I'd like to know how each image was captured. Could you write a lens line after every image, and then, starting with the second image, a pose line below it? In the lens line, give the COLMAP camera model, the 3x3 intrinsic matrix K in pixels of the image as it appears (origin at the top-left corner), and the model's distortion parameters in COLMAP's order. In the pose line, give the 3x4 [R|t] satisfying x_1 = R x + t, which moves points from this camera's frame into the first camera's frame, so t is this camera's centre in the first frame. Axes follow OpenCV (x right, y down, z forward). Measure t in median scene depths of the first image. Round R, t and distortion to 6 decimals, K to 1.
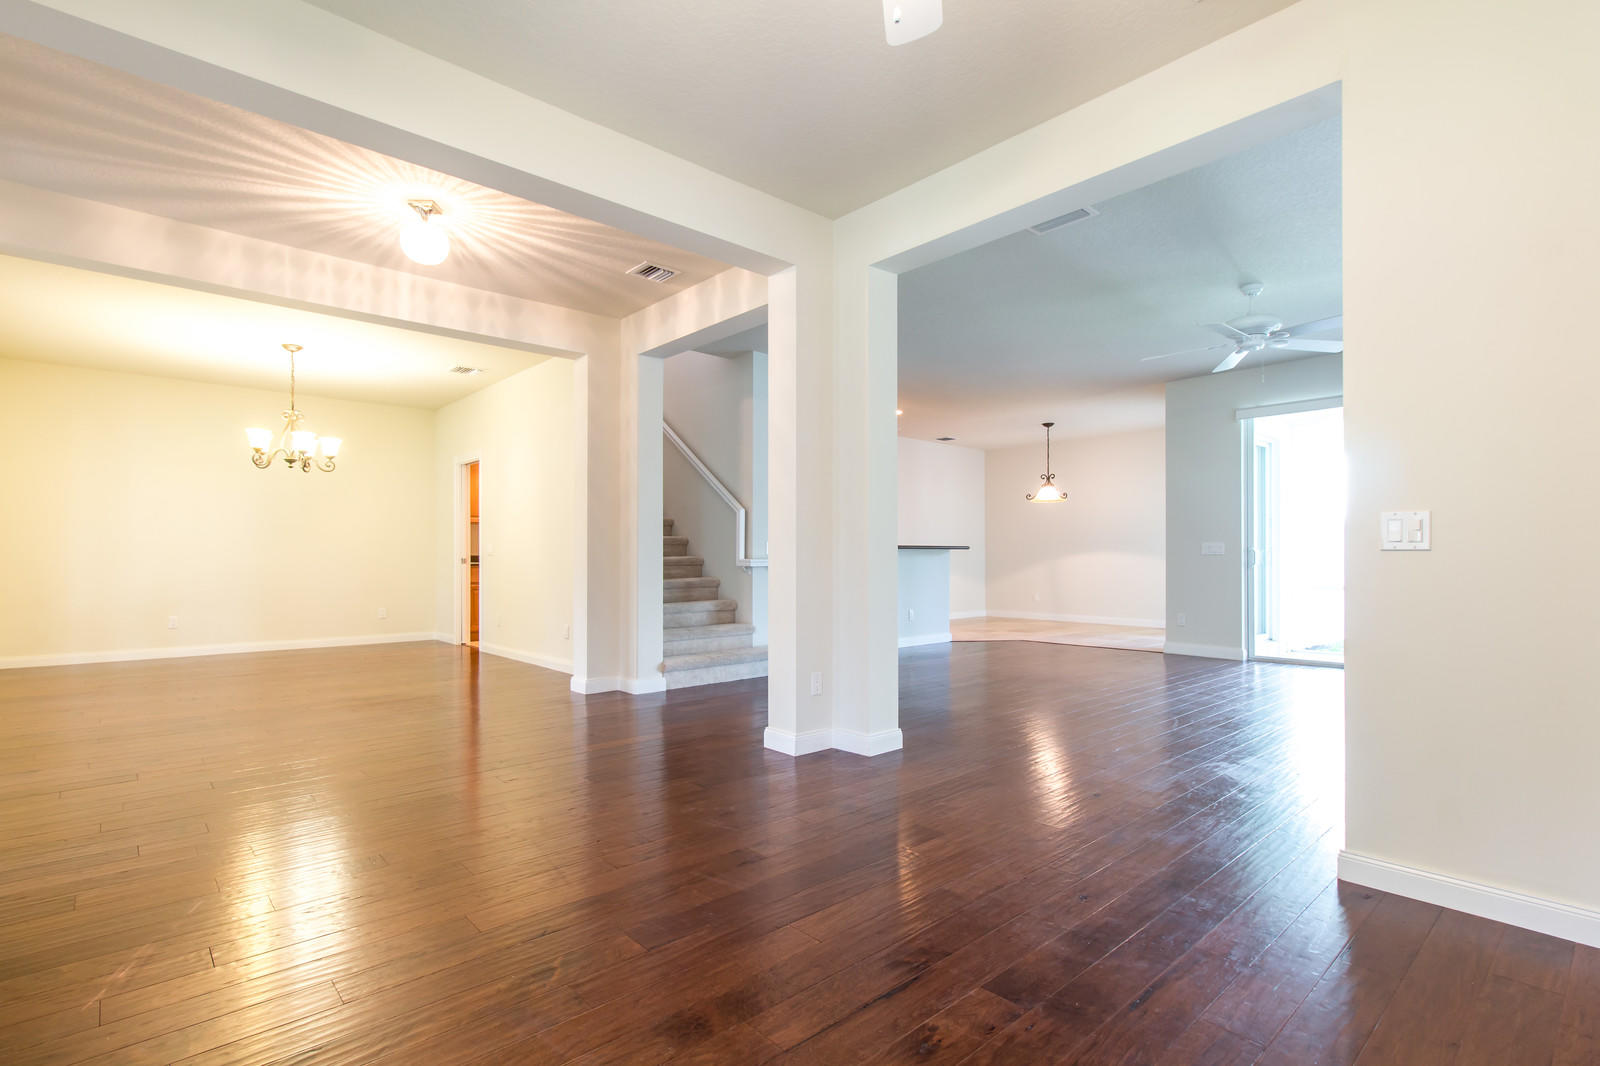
lens RADIAL K [[756.1, 0, 800.5], [0, 756.1, 558.3], [0, 0, 1]] dist [0.000980, 0.000026]
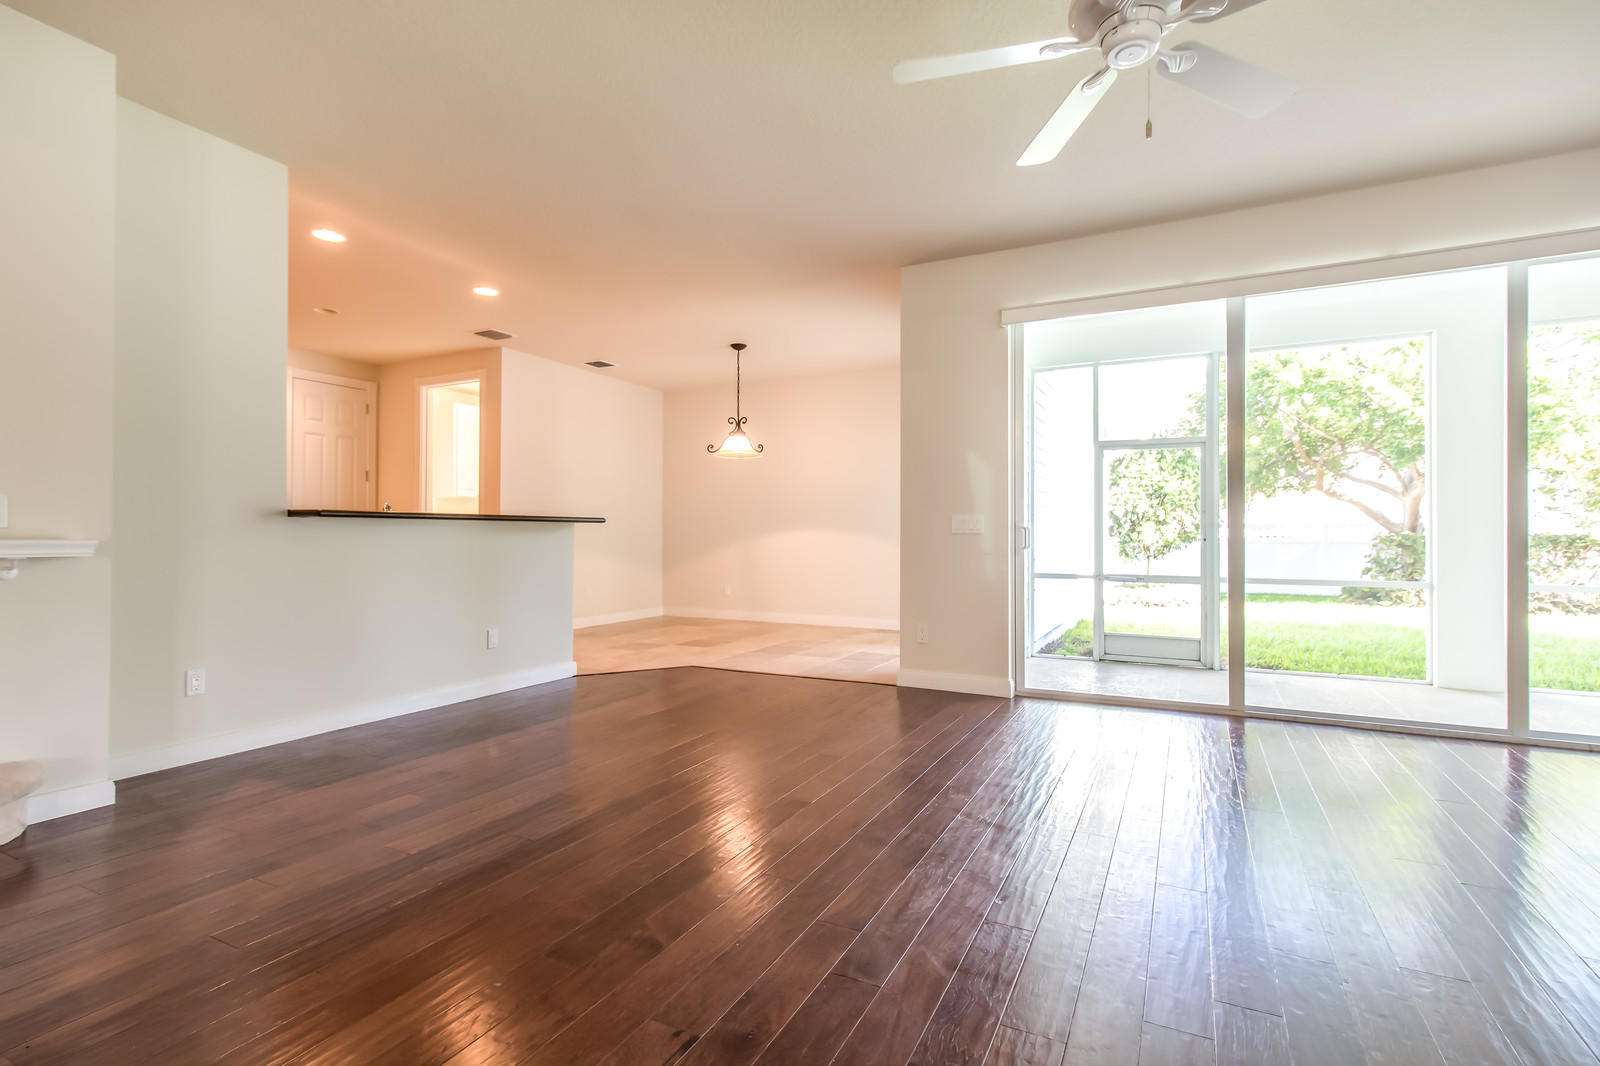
lens RADIAL K [[748.1, 0, 814.4], [0, 748.1, 534.0], [0, 0, 1]] dist [-0.000049, 0.000452]
pose [[0.927916, 0.004962, 0.372756, 0.160744], [-0.003840, 0.999986, -0.003753, -0.001210], [-0.372769, 0.002051, 0.927922, 0.393212]]
